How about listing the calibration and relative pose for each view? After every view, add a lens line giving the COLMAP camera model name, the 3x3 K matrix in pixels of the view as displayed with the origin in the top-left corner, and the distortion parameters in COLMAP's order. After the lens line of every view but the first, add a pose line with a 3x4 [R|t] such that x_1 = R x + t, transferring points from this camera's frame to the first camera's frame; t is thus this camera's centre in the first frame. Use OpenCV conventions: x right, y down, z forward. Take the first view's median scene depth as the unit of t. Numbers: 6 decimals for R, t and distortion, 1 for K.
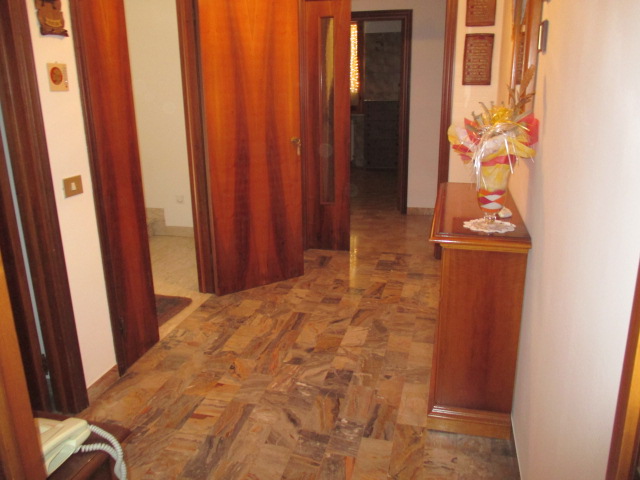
lens RADIAL K [[533.9, 0, 320.1], [0, 533.9, 239.1], [0, 0, 1]] dist [-0.058145, 0.039578]
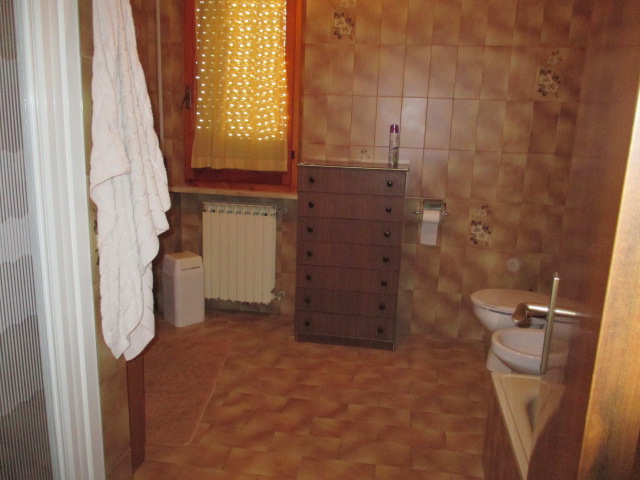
lens RADIAL K [[533.9, 0, 319.8], [0, 533.9, 240.5], [0, 0, 1]] dist [-0.058145, 0.039578]
pose [[0.992780, 0.025345, 0.117238, 0.052167], [-0.017919, 0.997791, -0.063971, -0.178495], [-0.118600, 0.061408, 0.991041, 0.613653]]
